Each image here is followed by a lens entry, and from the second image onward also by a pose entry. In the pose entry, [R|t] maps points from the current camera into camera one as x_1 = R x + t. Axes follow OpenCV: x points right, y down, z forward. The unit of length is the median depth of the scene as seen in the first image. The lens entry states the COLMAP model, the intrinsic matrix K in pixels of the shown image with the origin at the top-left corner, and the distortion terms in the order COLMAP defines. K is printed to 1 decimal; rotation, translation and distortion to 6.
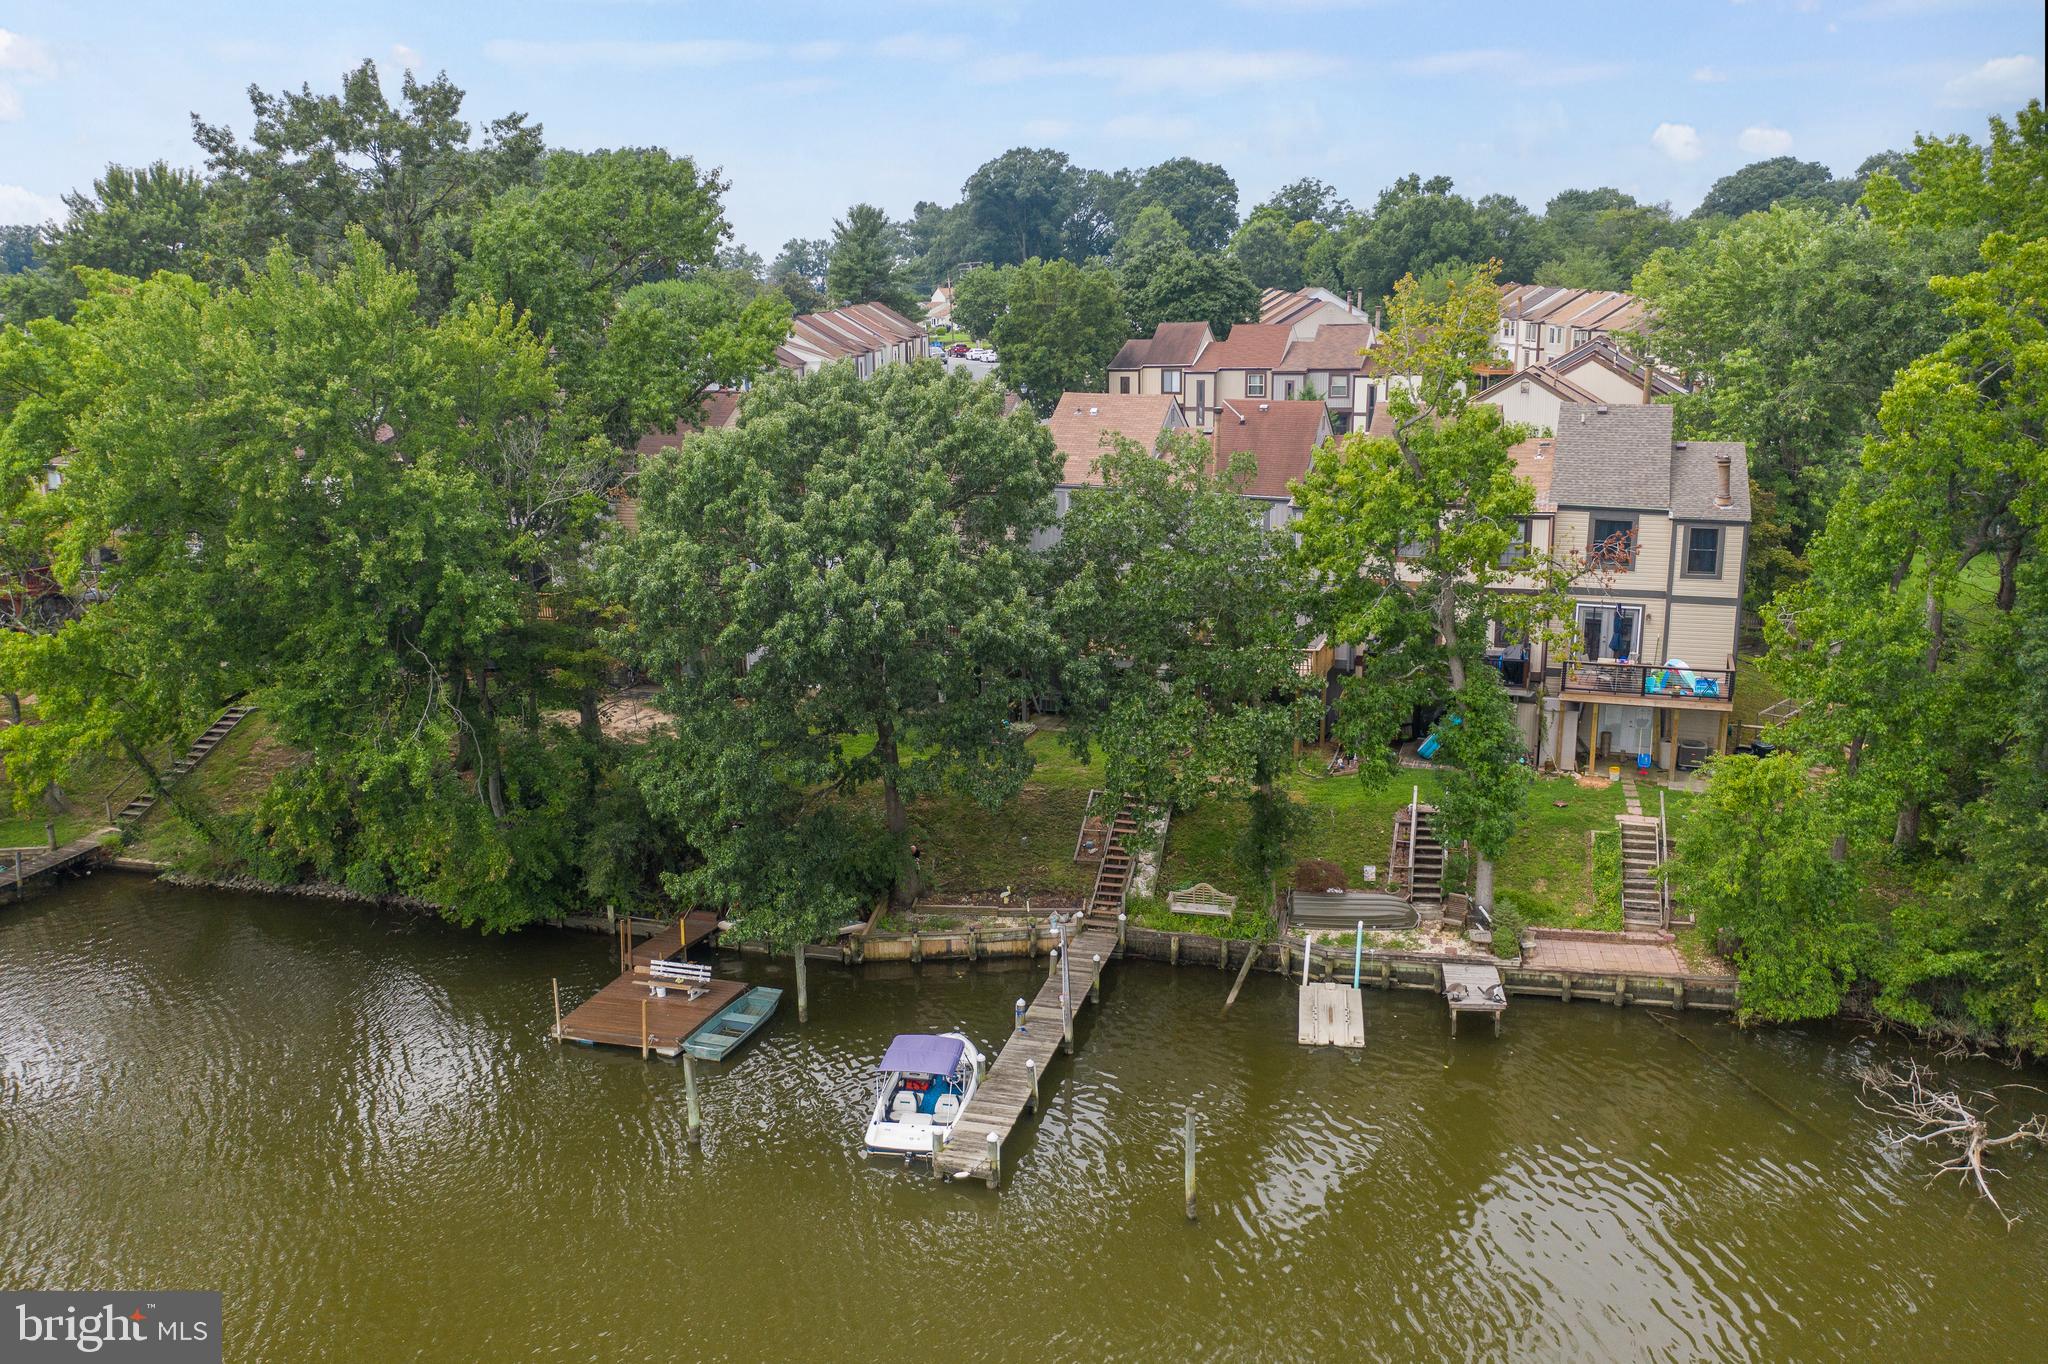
lens RADIAL K [[1626.0, 0, 1024.0], [0, 1626.0, 682.0], [0, 0, 1]] dist [0.001167, -0.000811]
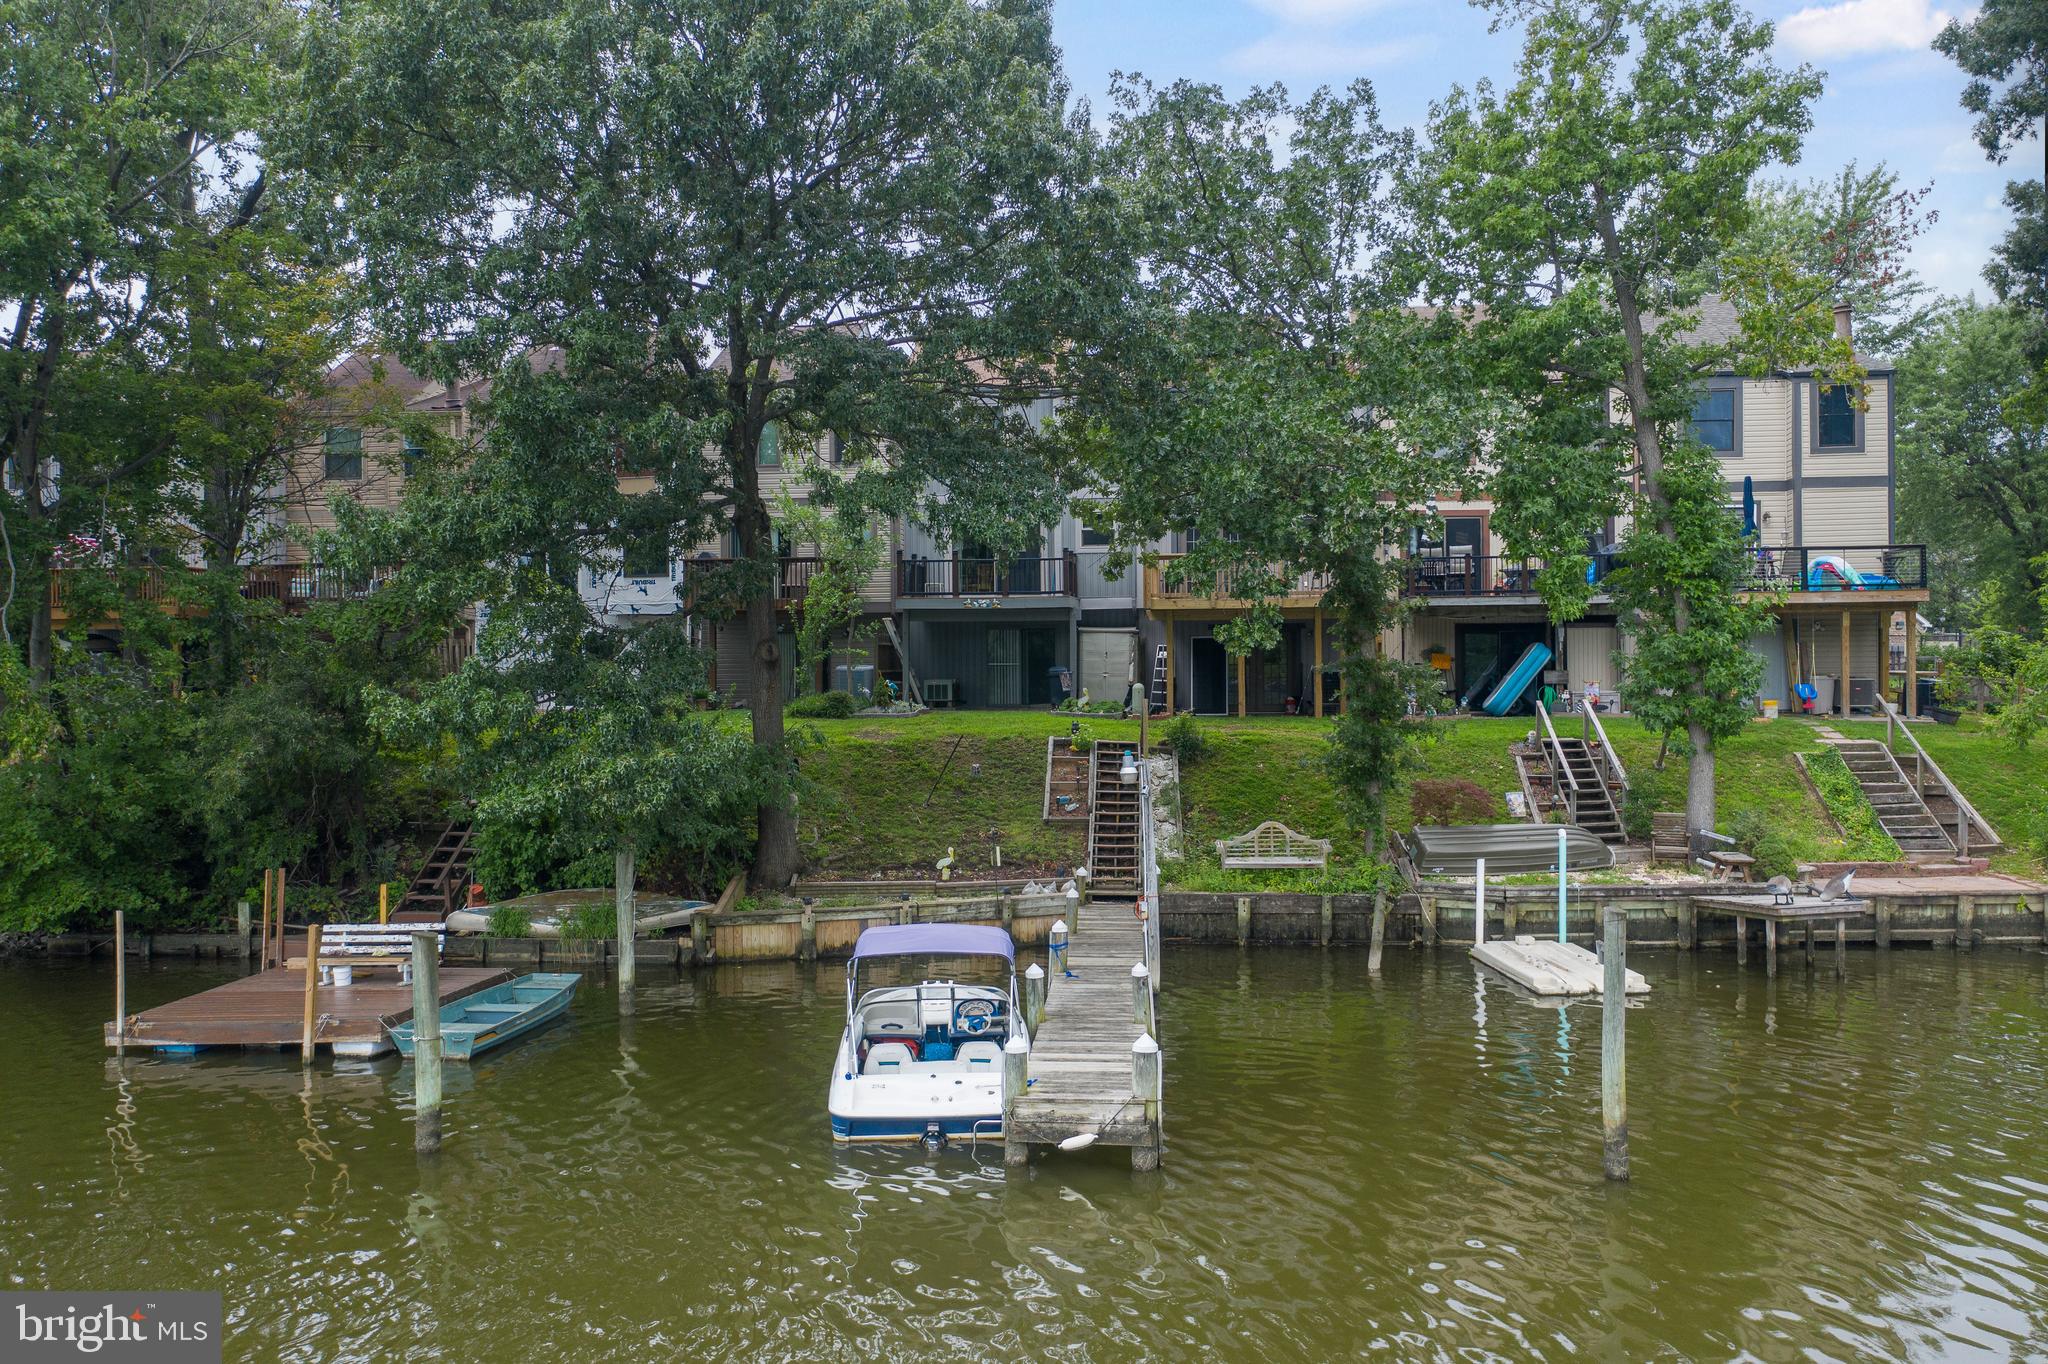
lens RADIAL K [[1638.0, 0, 1024.0], [0, 1638.0, 682.0], [0, 0, 1]] dist [-0.013903, -0.001498]
pose [[0.981942, 0.003486, 0.189150, -0.101117], [0.038979, 0.974649, -0.220316, 0.207041], [-0.185123, 0.223710, 0.956913, 0.410531]]
